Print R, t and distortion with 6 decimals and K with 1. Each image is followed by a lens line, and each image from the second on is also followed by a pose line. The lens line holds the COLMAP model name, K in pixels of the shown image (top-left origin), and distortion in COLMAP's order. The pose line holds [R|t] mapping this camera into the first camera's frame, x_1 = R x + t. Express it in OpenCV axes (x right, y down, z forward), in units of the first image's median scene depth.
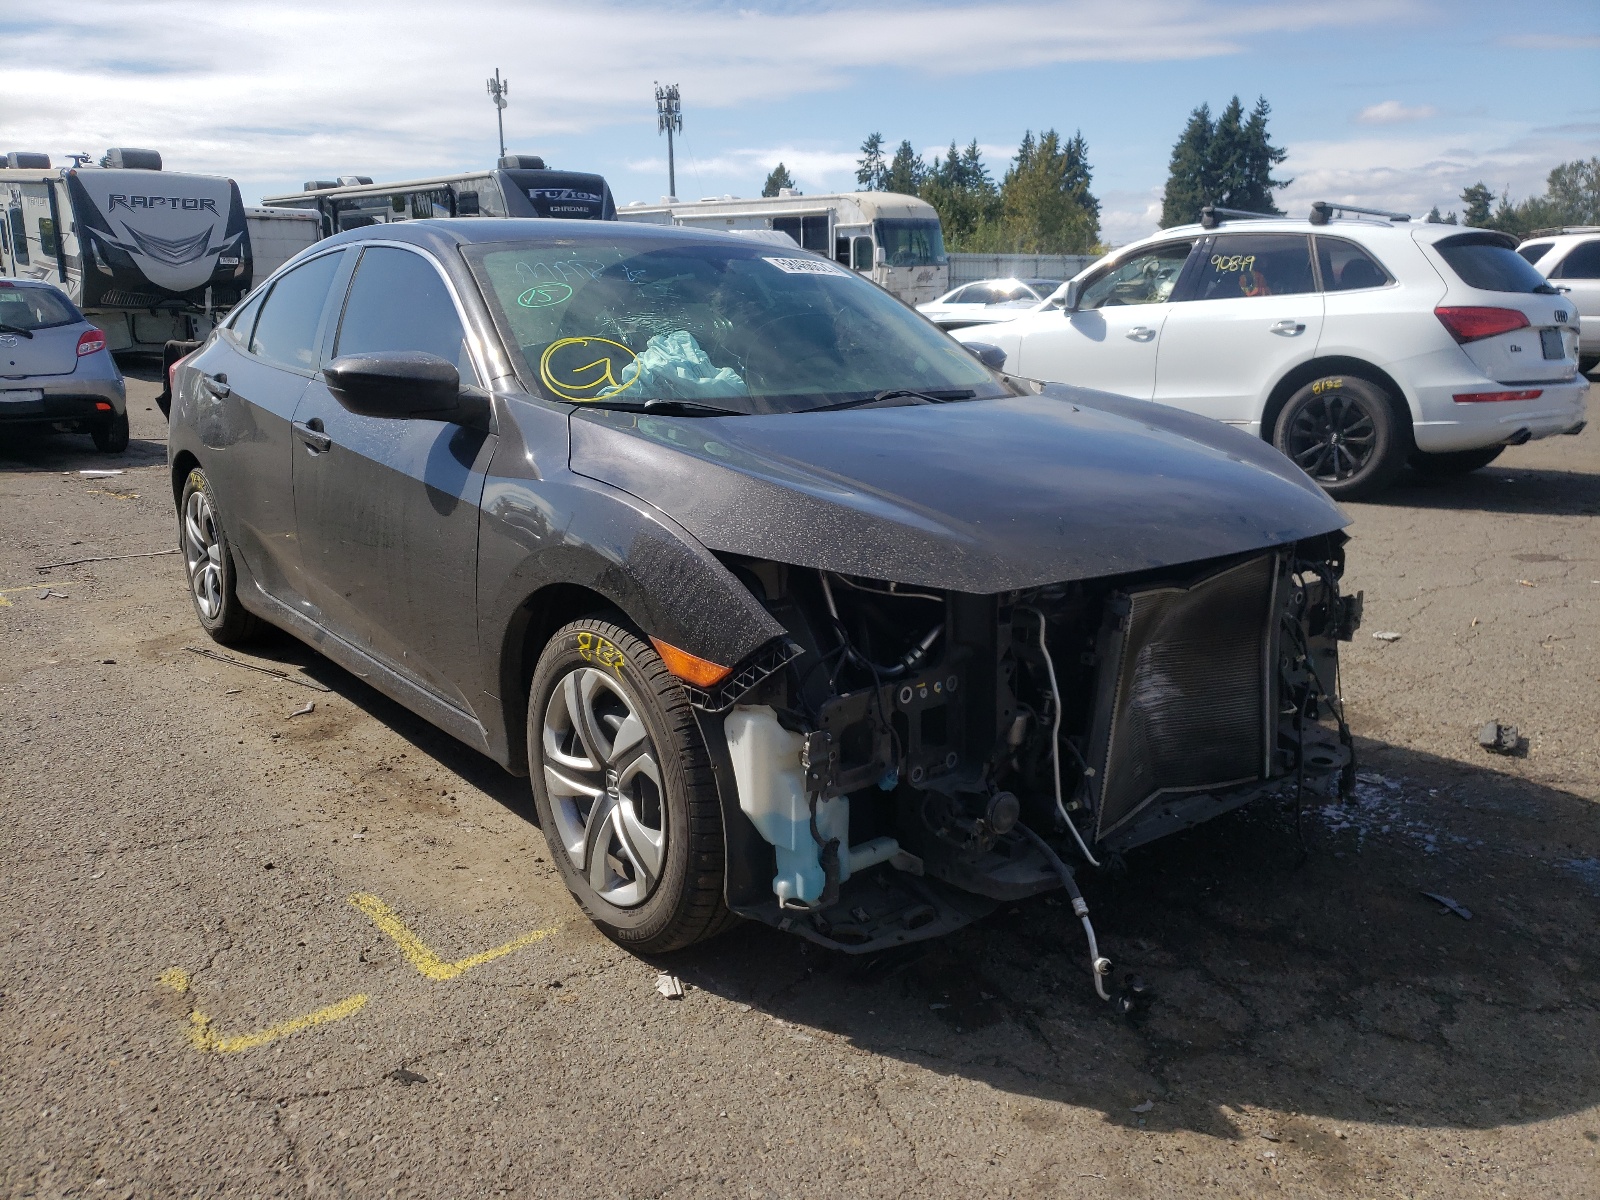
lens RADIAL K [[1301.2, 0, 796.0], [0, 1301.2, 604.1], [0, 0, 1]] dist [0.033290, -0.013699]
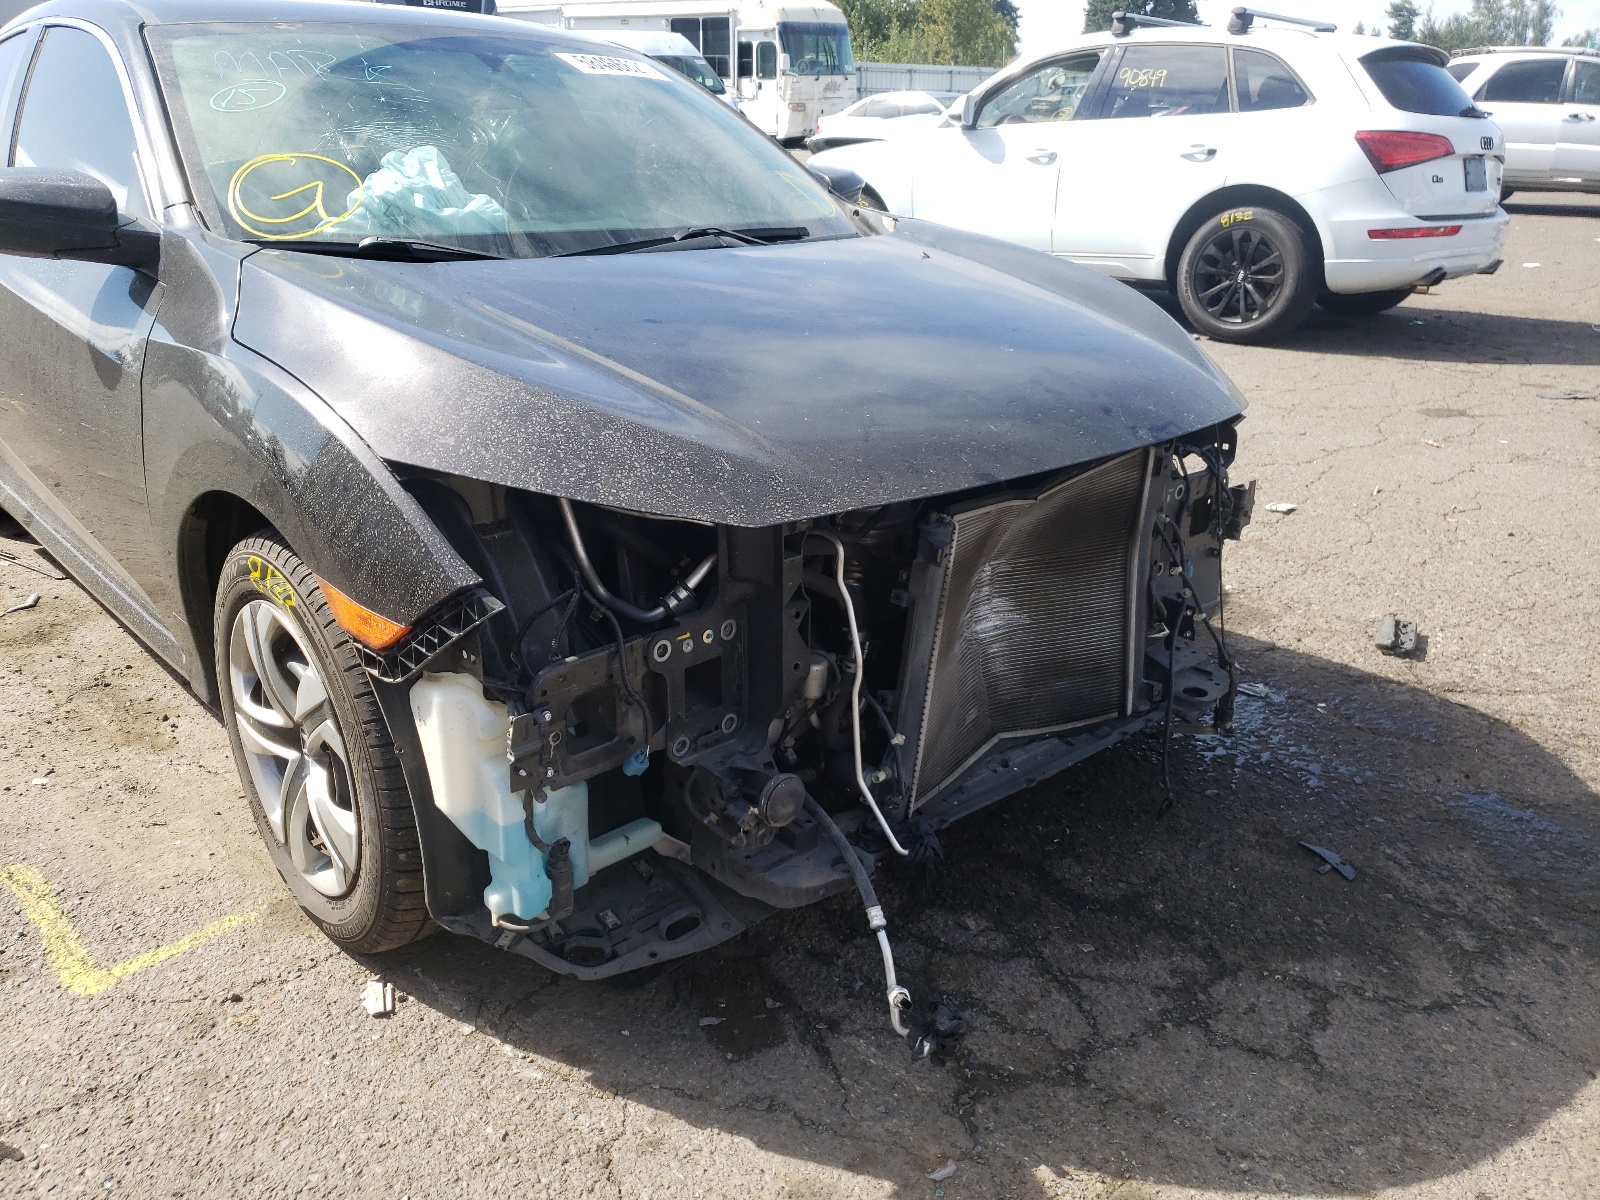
lens RADIAL K [[1225.9, 0, 800.2], [0, 1225.9, 588.5], [0, 0, 1]] dist [0.018332, -0.007877]
pose [[0.998764, -0.002299, 0.049653, 0.127586], [-0.004673, 0.990162, 0.139845, -0.064829], [-0.049486, -0.139904, 0.988928, 0.281030]]
